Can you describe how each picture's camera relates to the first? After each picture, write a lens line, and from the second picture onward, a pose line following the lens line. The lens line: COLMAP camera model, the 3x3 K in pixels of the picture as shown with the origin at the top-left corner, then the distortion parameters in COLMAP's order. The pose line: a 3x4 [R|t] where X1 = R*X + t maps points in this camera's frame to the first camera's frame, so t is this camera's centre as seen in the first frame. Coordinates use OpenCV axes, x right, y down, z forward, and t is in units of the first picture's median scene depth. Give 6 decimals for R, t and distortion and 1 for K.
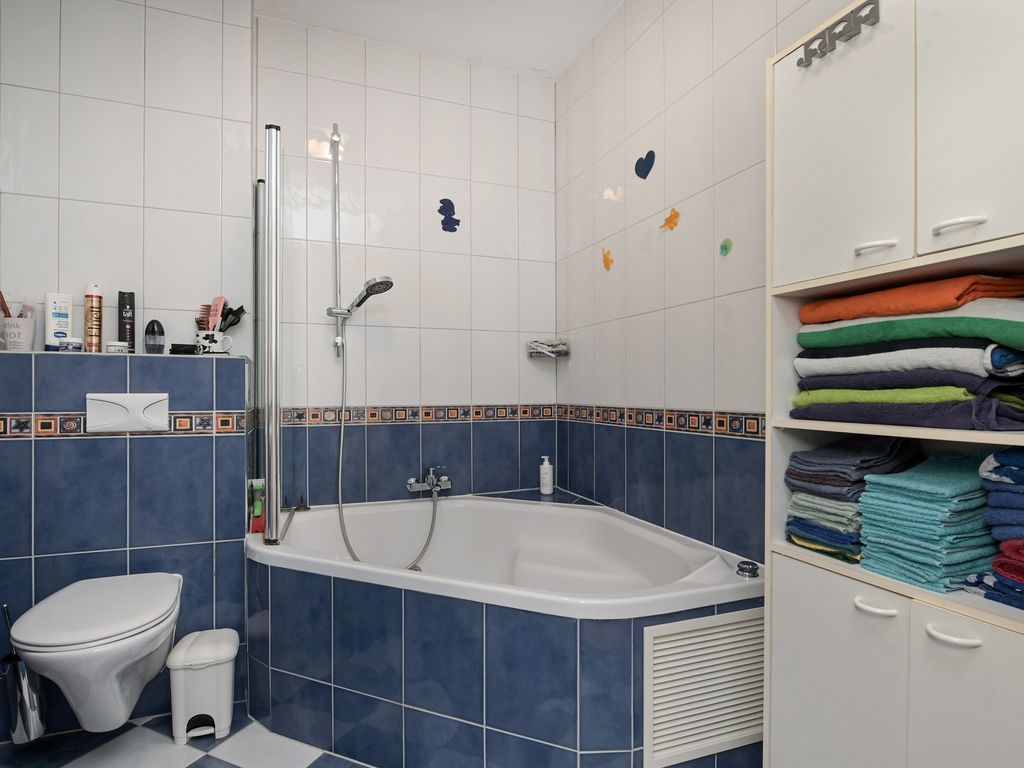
lens RADIAL K [[545.5, 0, 503.7], [0, 545.5, 386.3], [0, 0, 1]] dist [-0.001668, -0.003985]
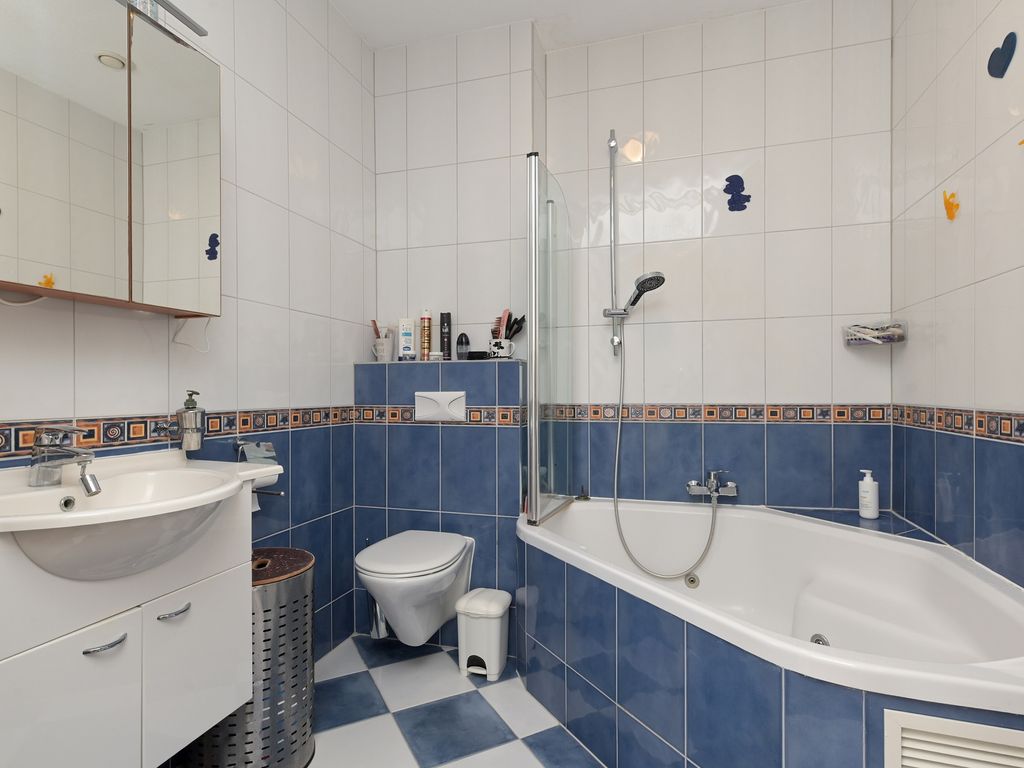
lens RADIAL K [[545.5, 0, 502.9], [0, 545.5, 386.4], [0, 0, 1]] dist [-0.001668, -0.003985]
pose [[0.780758, -0.007967, -0.624783, 0.209313], [0.010991, 0.999939, 0.000985, 0.000650], [0.624737, -0.007636, 0.780798, 0.074205]]
